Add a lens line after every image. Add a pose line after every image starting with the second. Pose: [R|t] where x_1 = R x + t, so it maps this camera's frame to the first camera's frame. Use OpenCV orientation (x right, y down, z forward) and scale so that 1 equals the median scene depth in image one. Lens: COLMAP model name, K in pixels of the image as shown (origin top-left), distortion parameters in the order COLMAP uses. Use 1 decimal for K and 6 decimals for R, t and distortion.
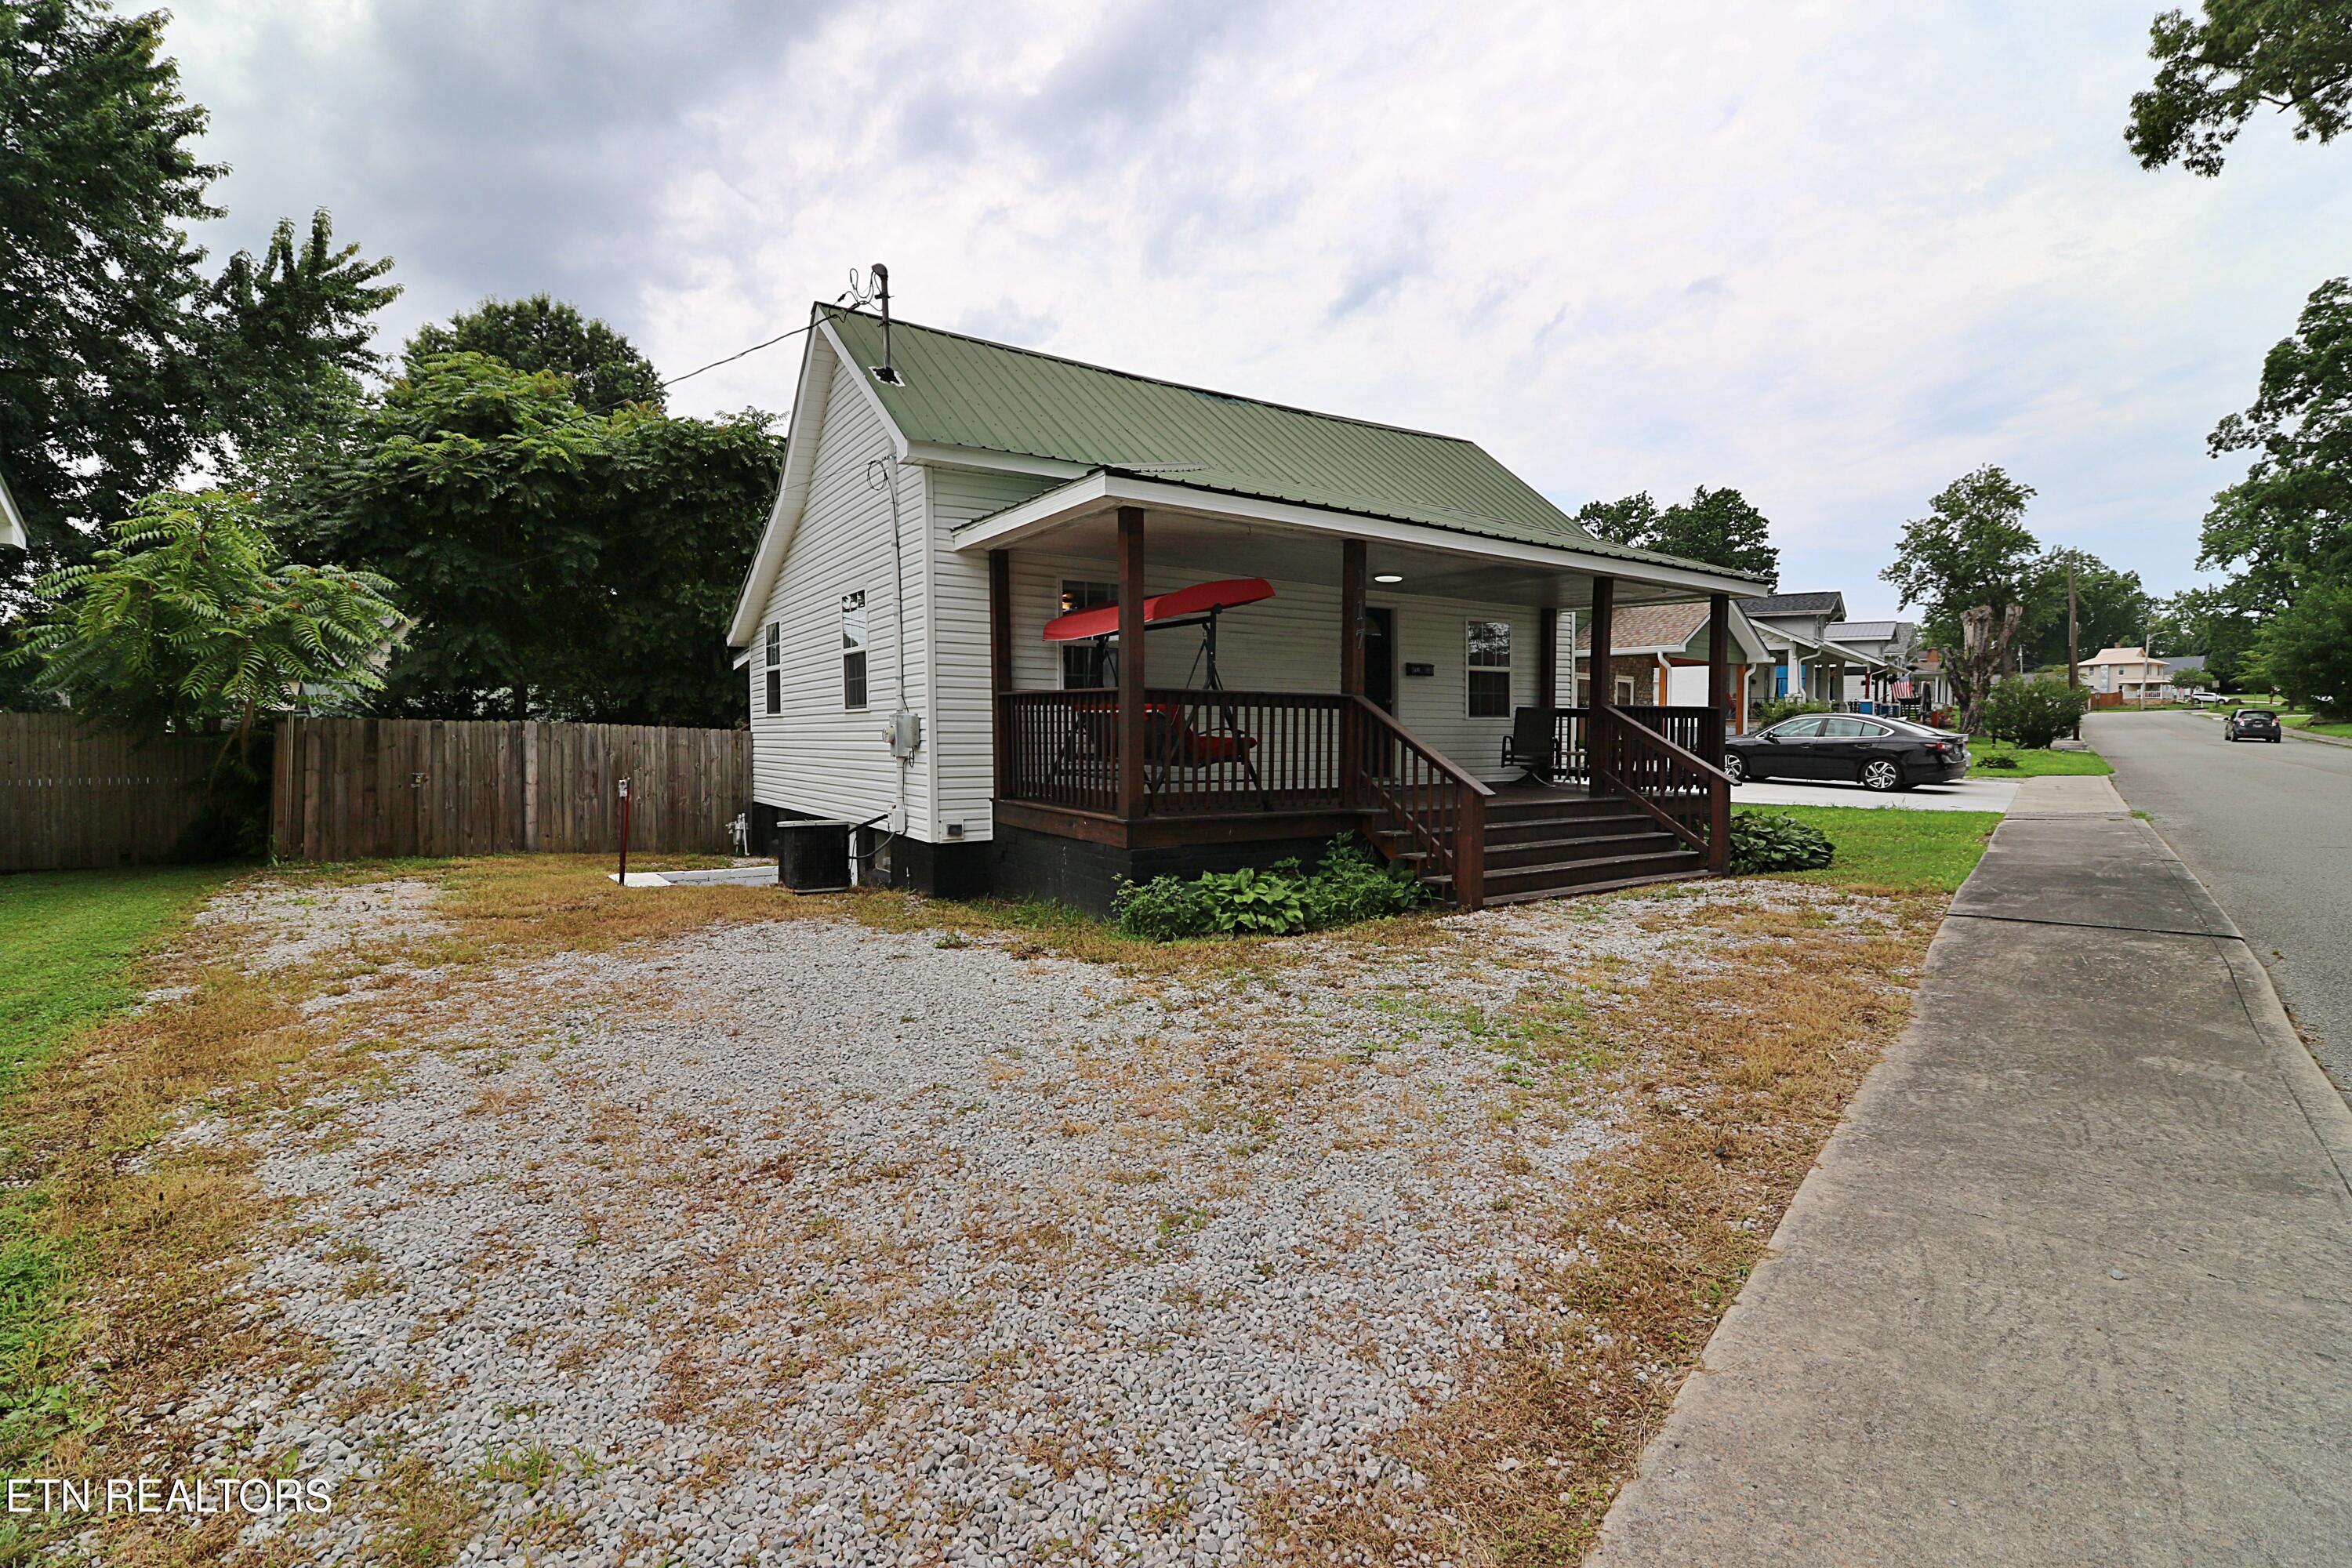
lens RADIAL K [[1078.6, 0, 1166.0], [0, 1078.6, 772.6], [0, 0, 1]] dist [-0.007188, -0.001390]
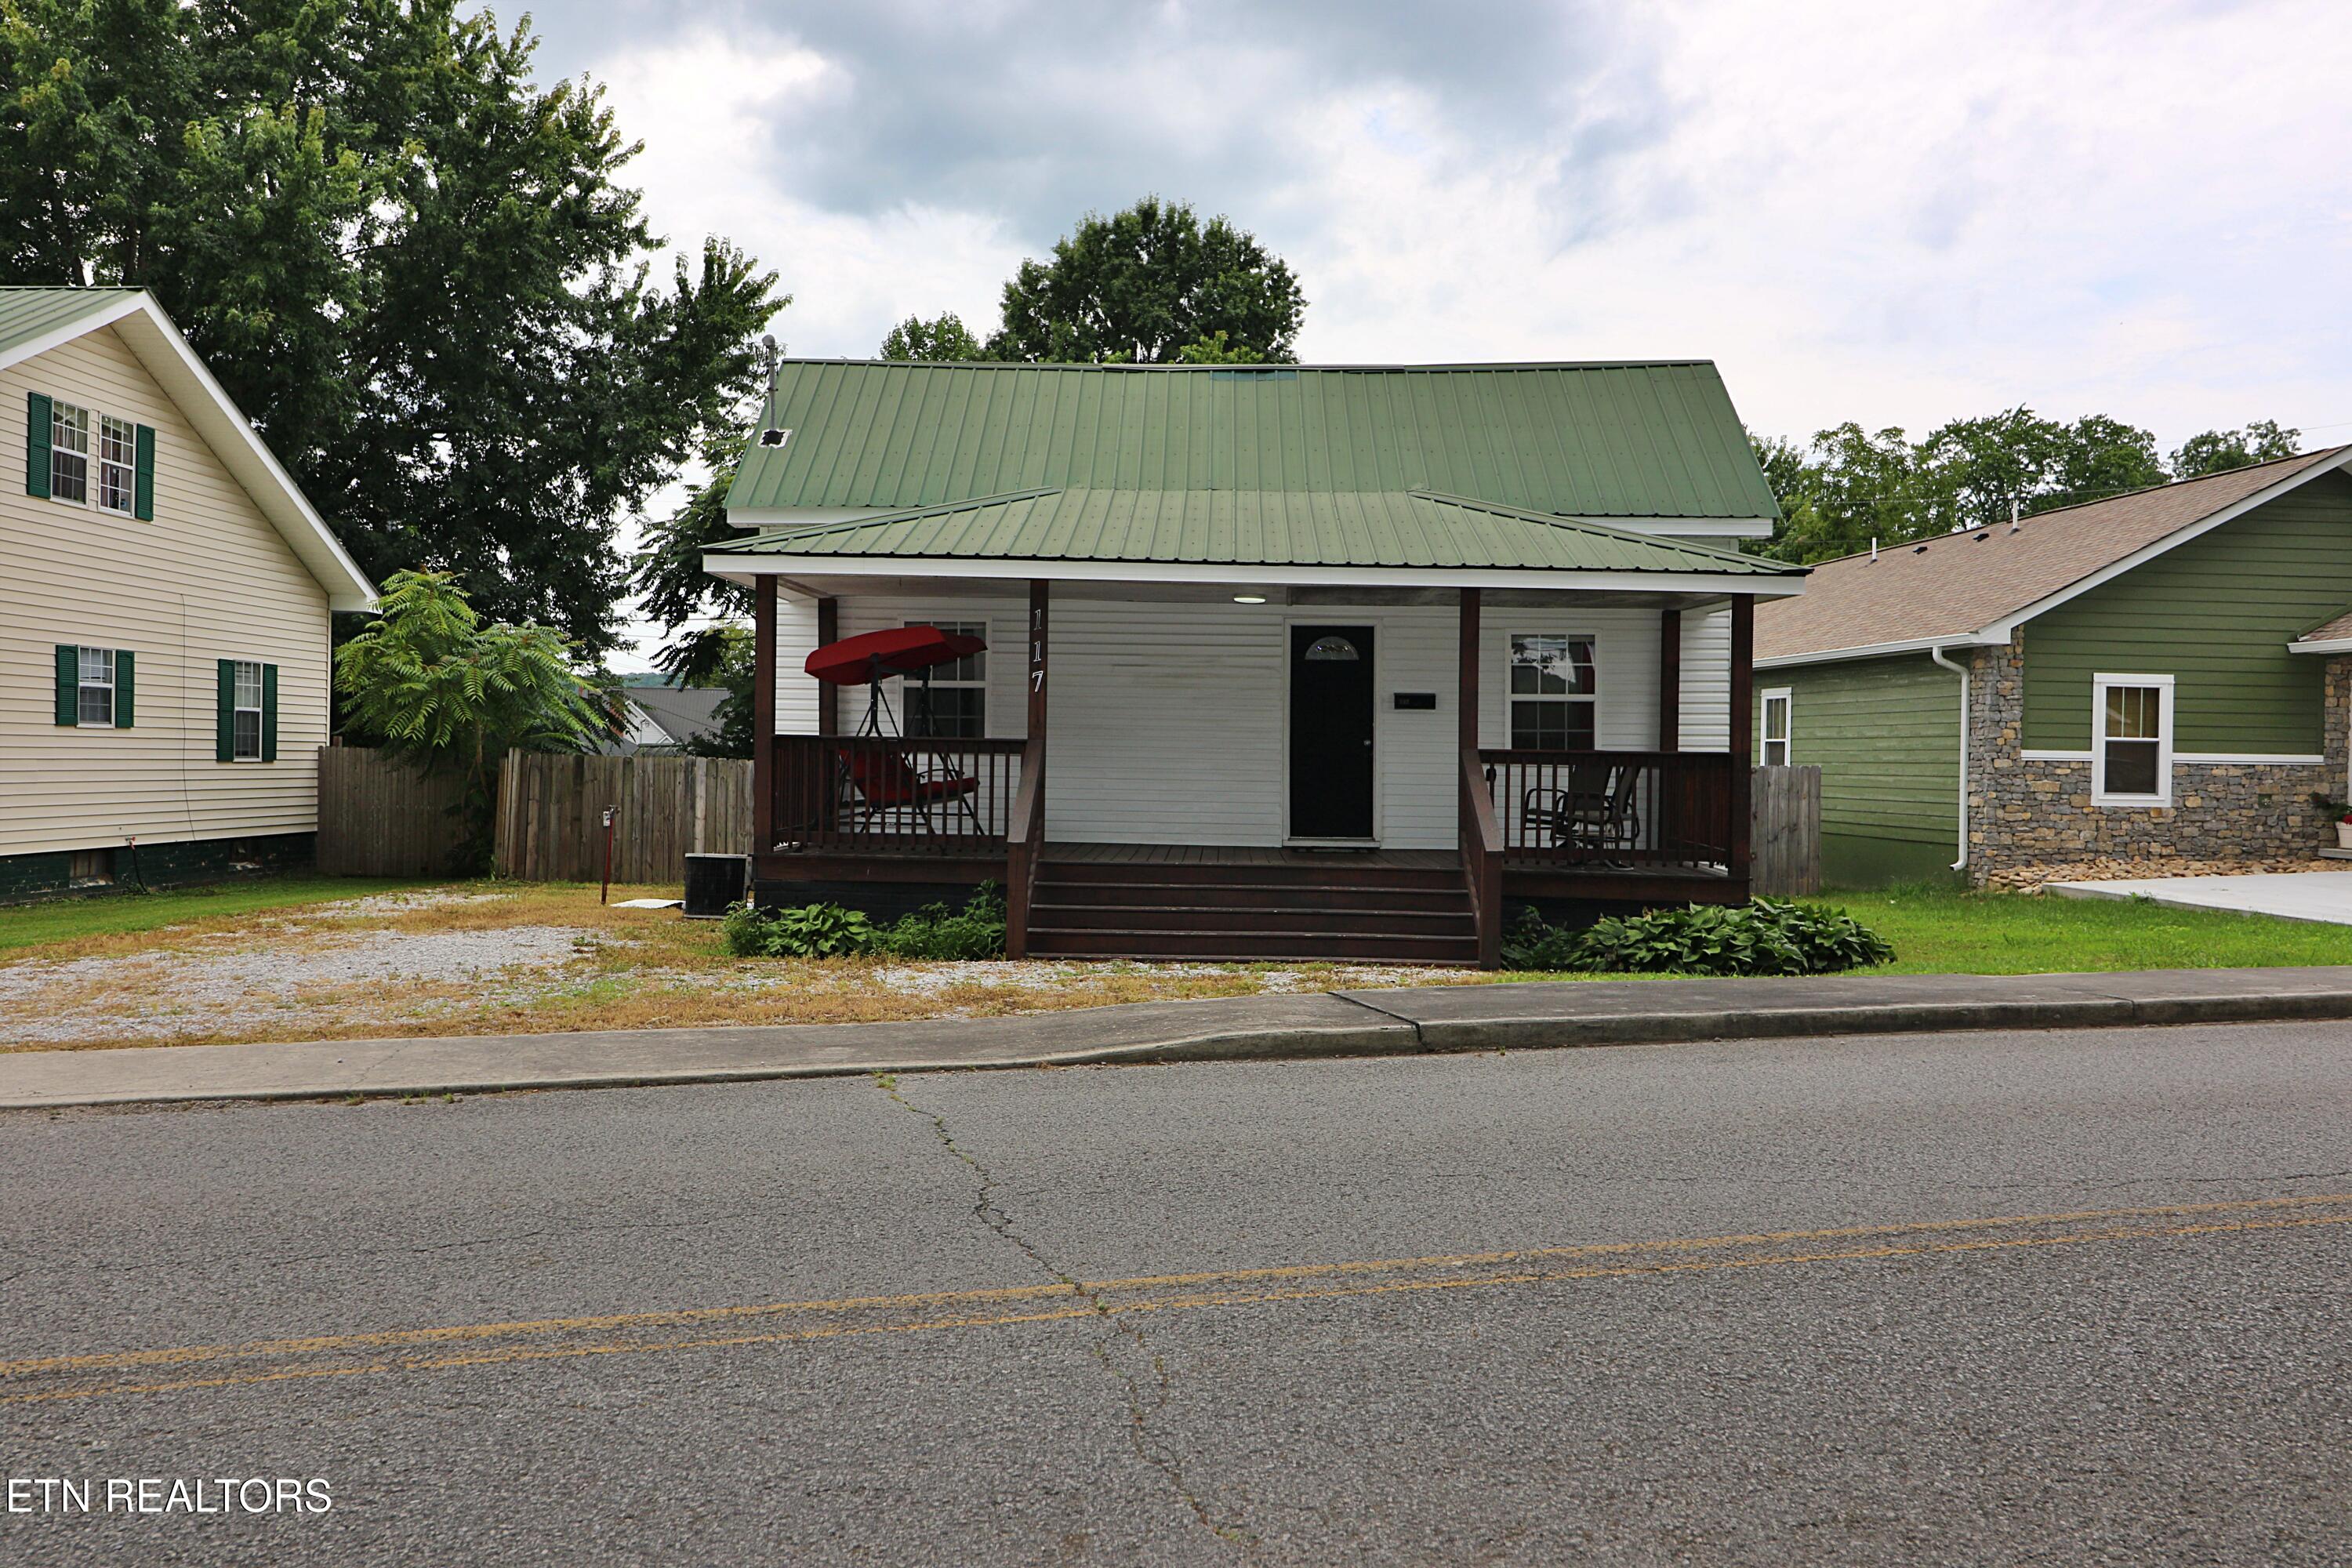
lens RADIAL K [[1830.4, 0, 1176.0], [0, 1830.4, 784.0], [0, 0, 1]] dist [0.007055, 0.006159]
pose [[0.815645, 0.016242, -0.578325, 0.804644], [-0.034596, 0.999186, -0.020730, -0.002264], [0.577518, 0.036916, 0.815543, -0.166528]]
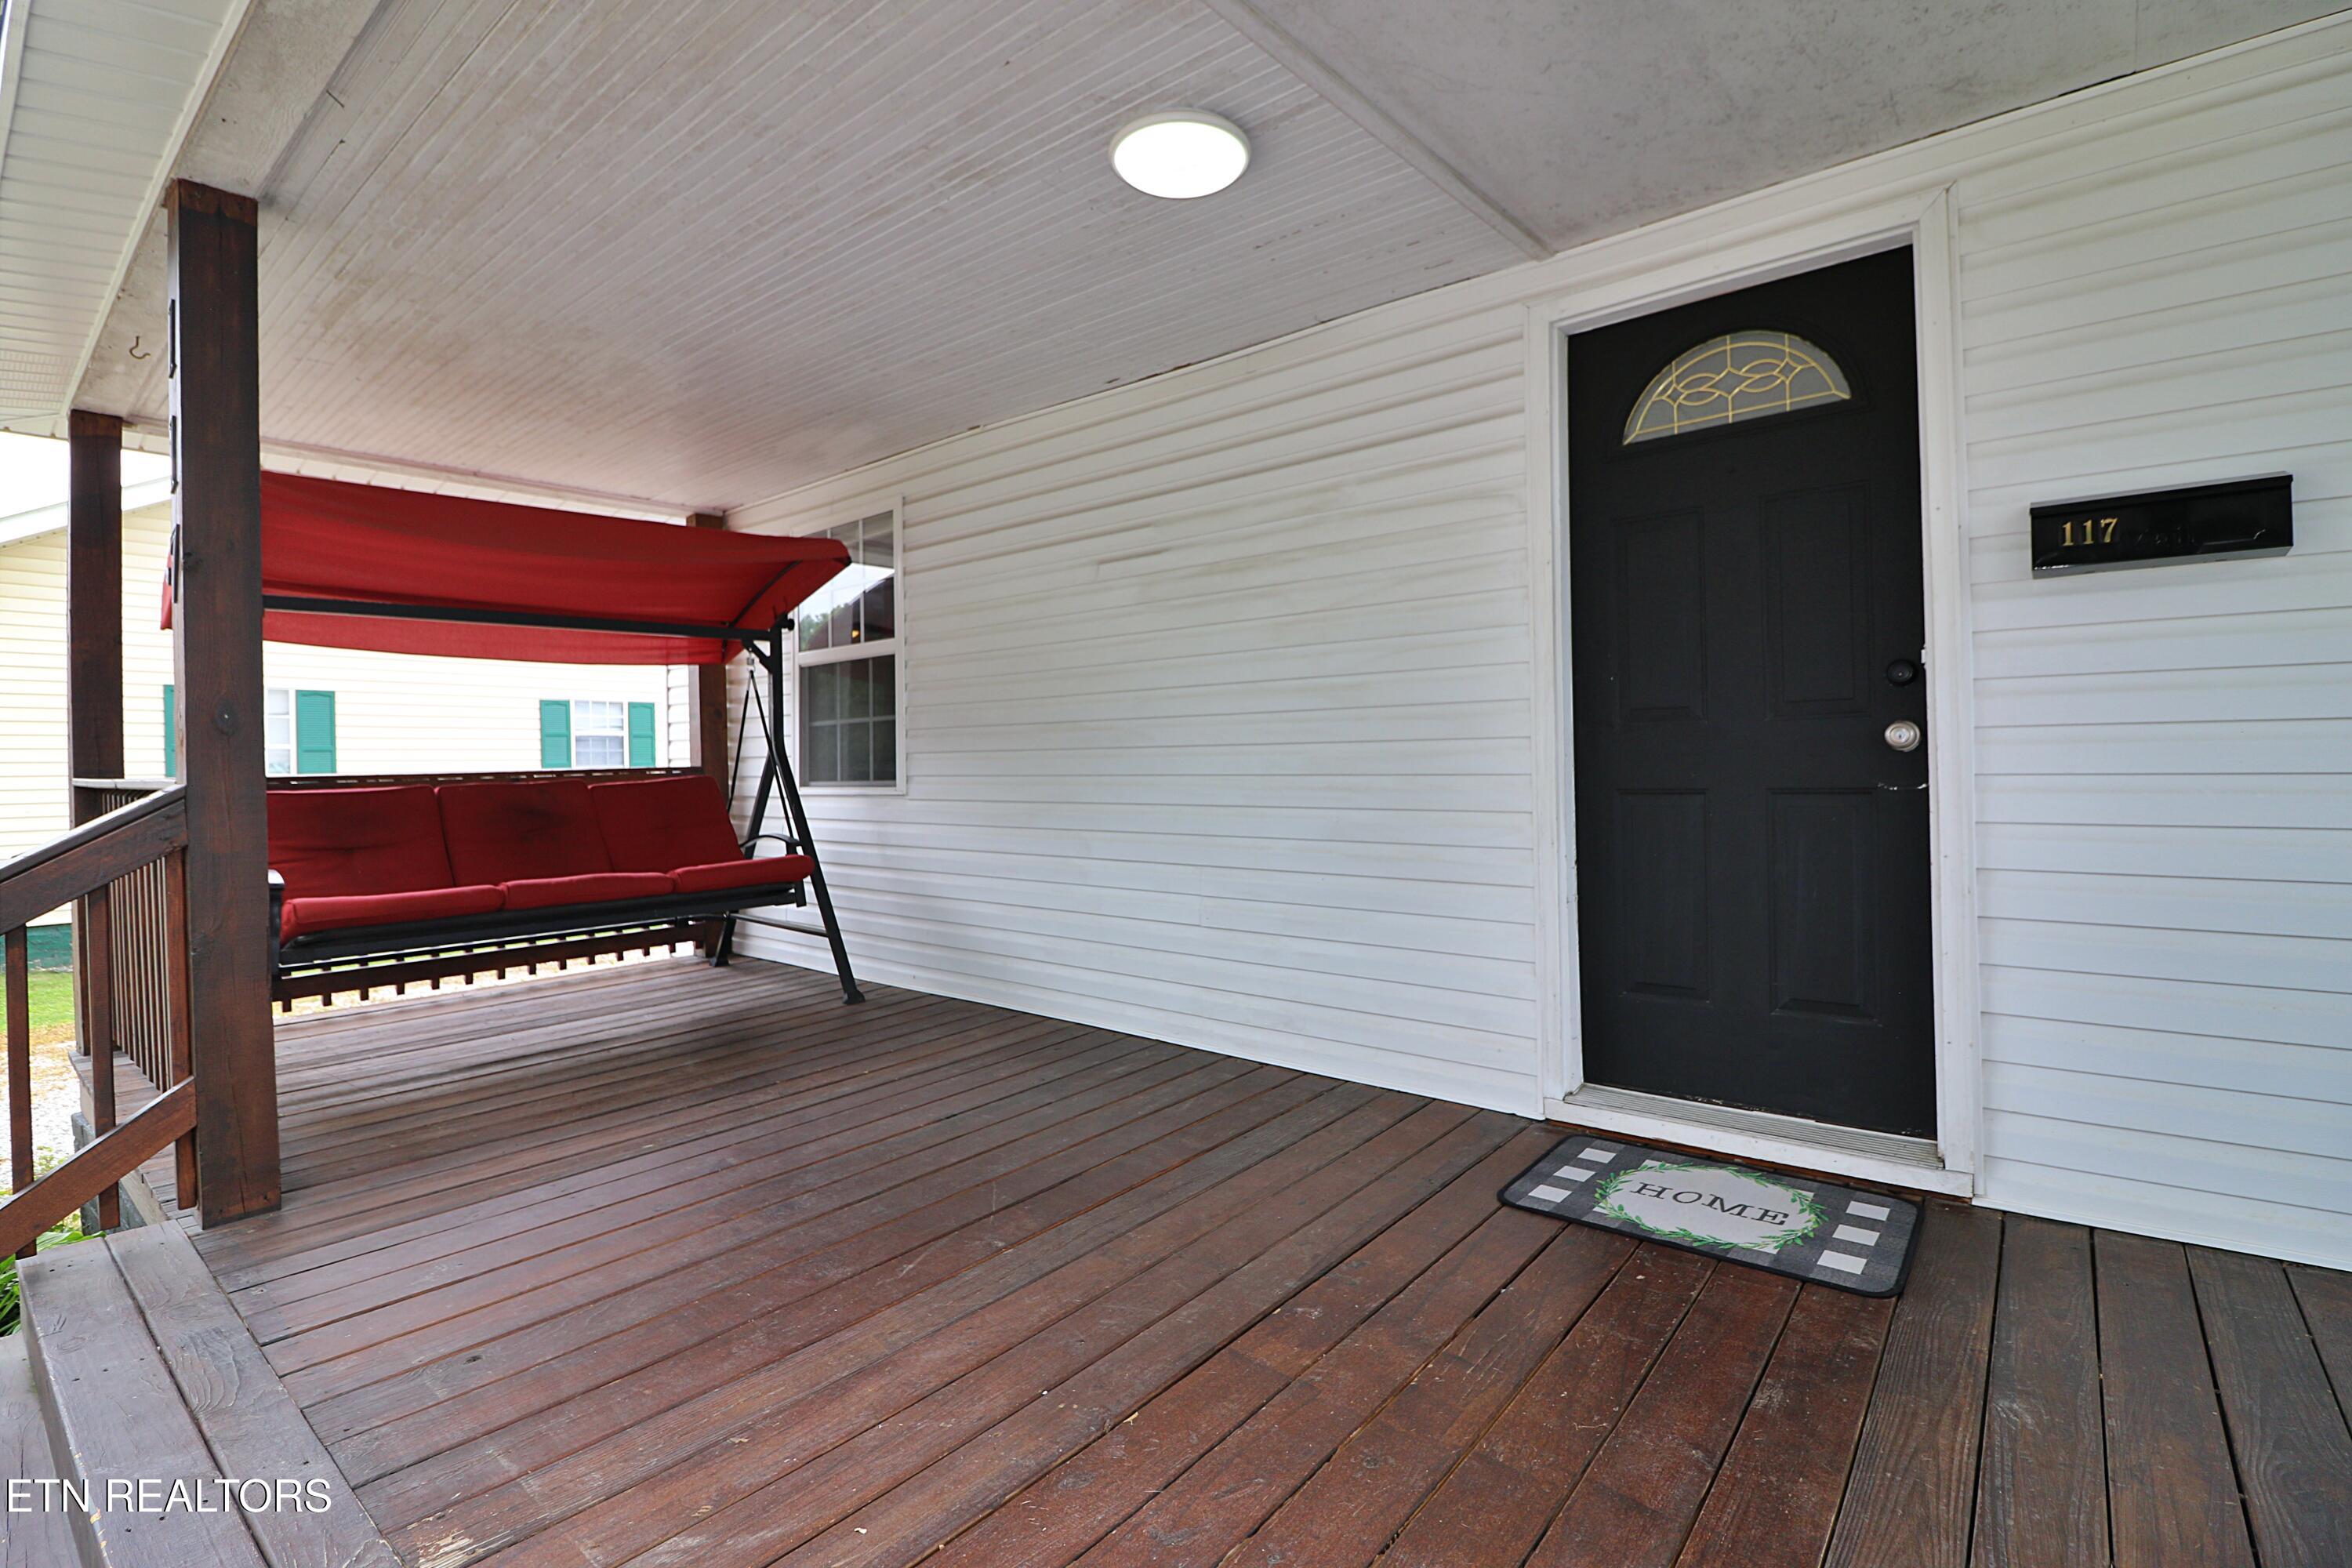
lens RADIAL K [[1075.5, 0, 1173.4], [0, 1075.5, 767.2], [0, 0, 1]] dist [-0.002762, -0.012005]
pose [[0.286392, -0.005992, -0.958094, 0.322253], [-0.021505, 0.999688, -0.012680, -0.050621], [0.957871, 0.024235, 0.286174, 0.761649]]
